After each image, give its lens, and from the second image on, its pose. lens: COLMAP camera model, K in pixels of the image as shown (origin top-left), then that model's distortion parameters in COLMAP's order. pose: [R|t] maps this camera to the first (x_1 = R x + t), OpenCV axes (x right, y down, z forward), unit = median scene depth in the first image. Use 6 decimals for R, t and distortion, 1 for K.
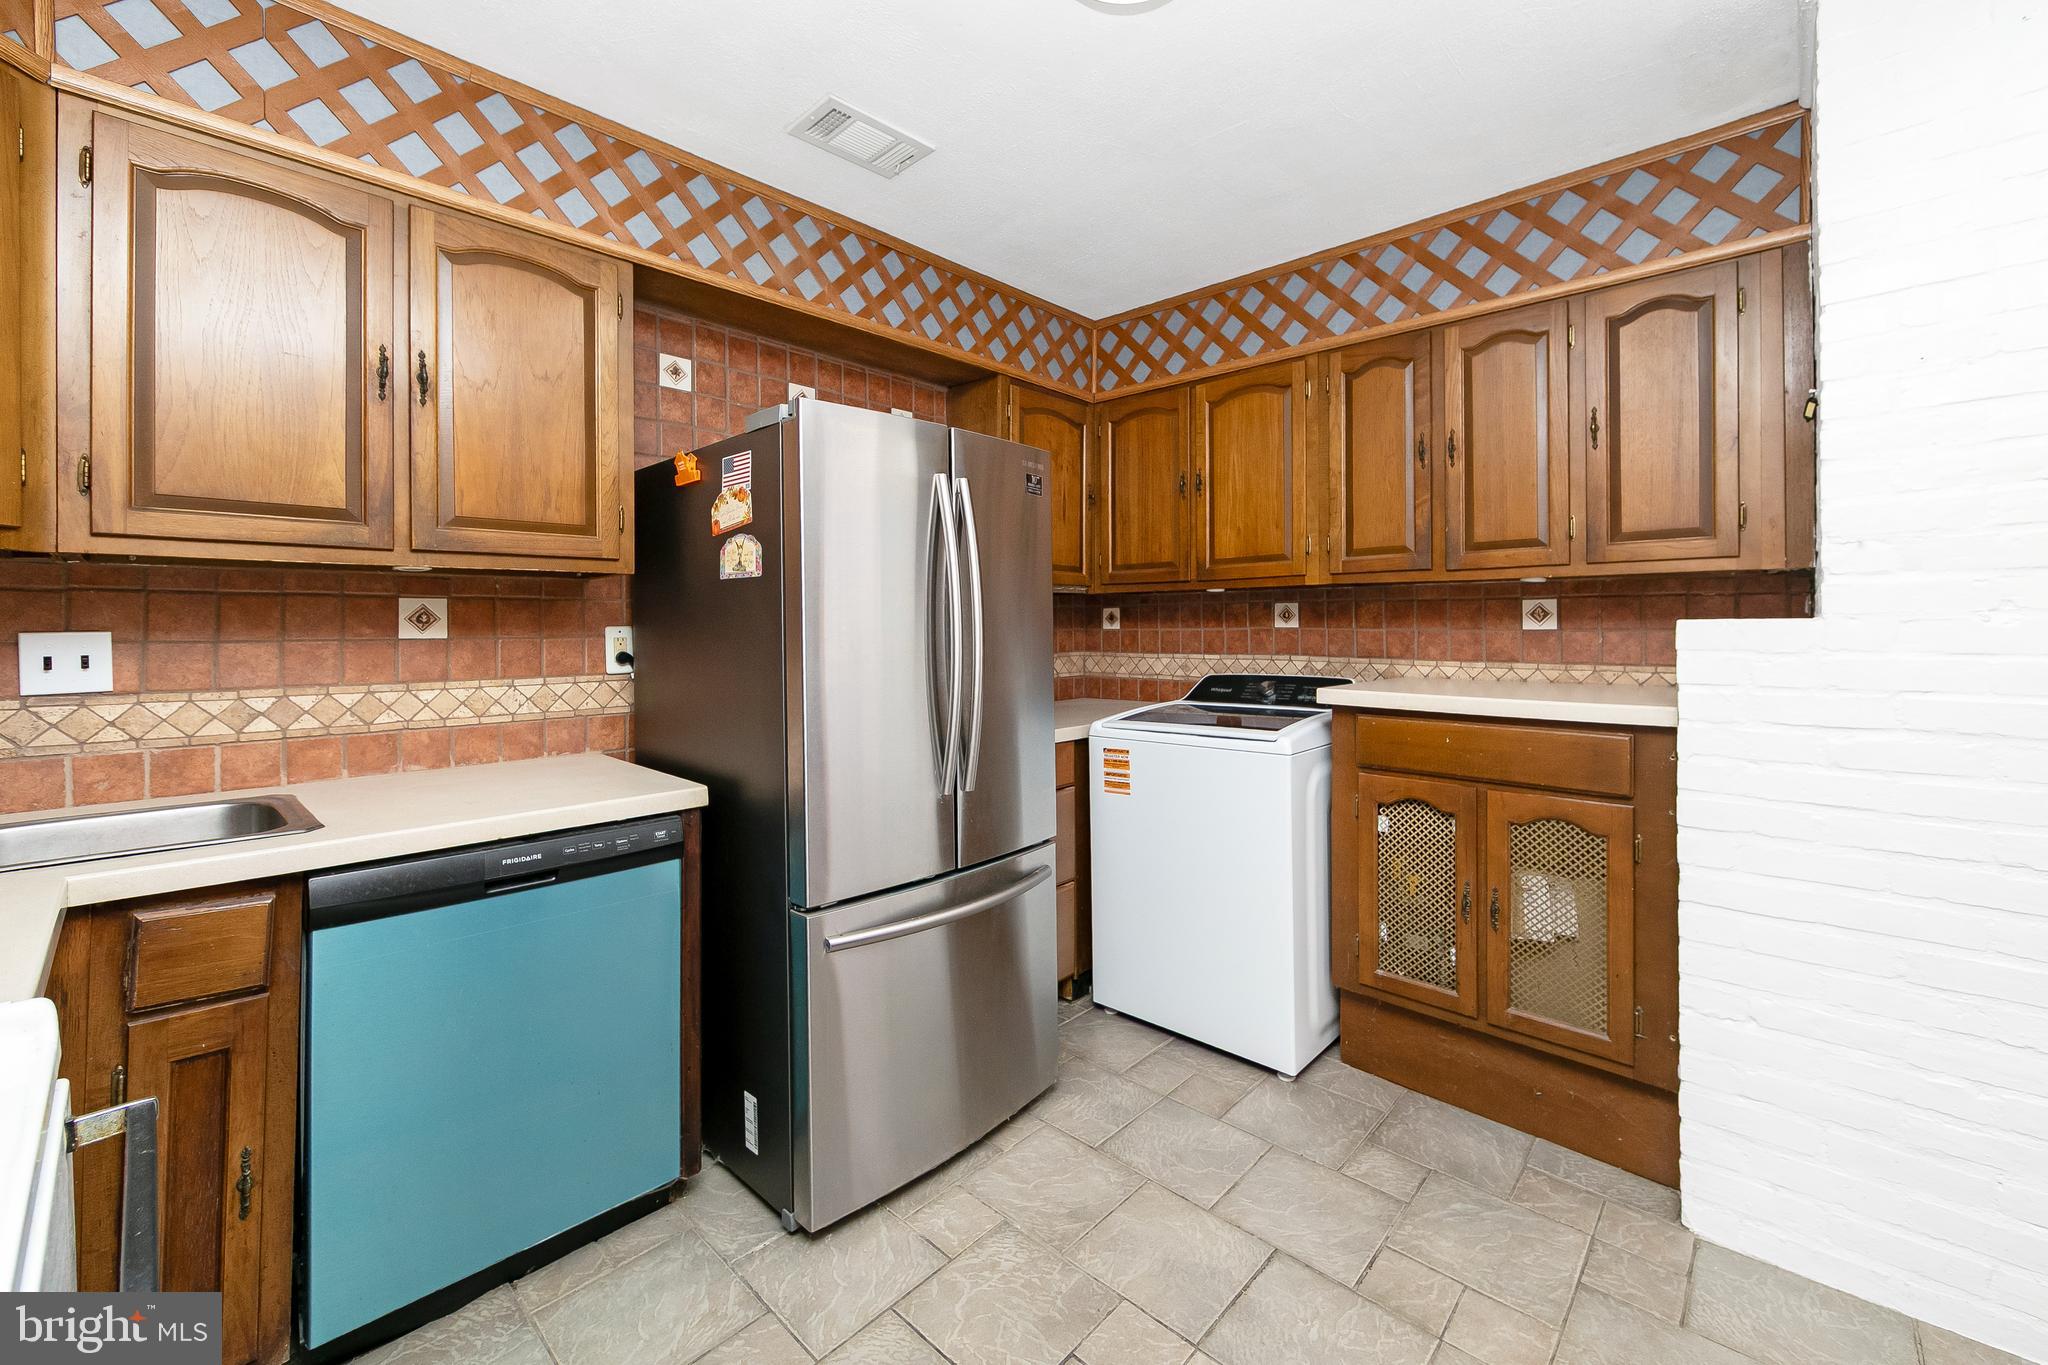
lens RADIAL K [[837.8, 0, 1028.1], [0, 837.8, 630.5], [0, 0, 1]] dist [0.000502, -0.000004]
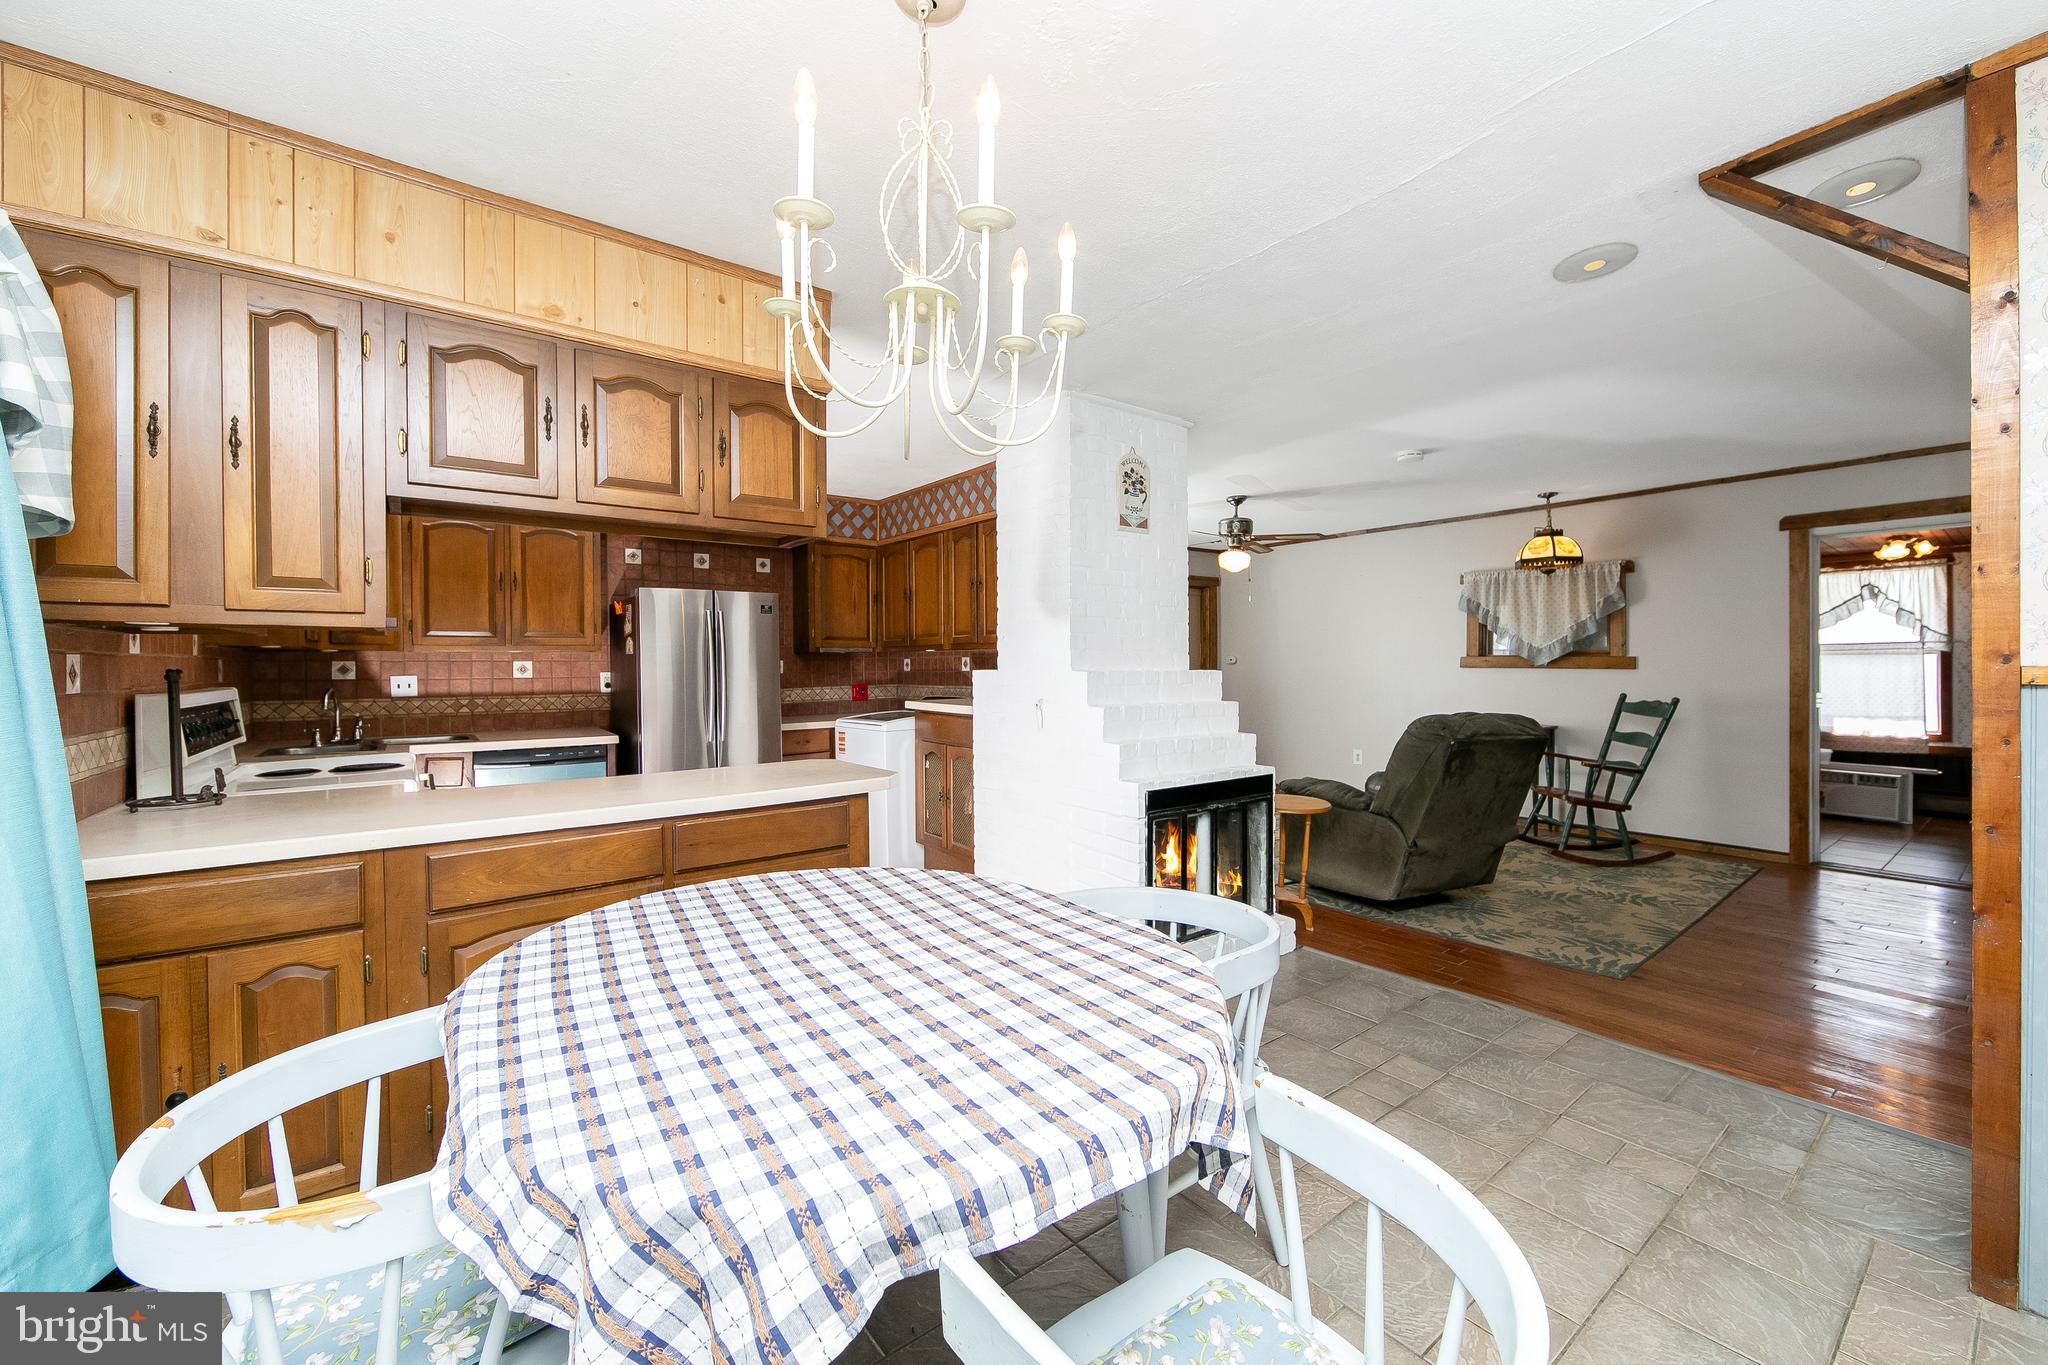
lens RADIAL K [[795.0, 0, 1022.6], [0, 795.0, 674.3], [0, 0, 1]] dist [-0.001985, -0.000094]
pose [[0.984758, -0.000220, -0.173929, 1.256896], [0.001859, 0.999955, 0.009265, -0.020293], [0.173919, -0.009447, 0.984715, -1.164478]]
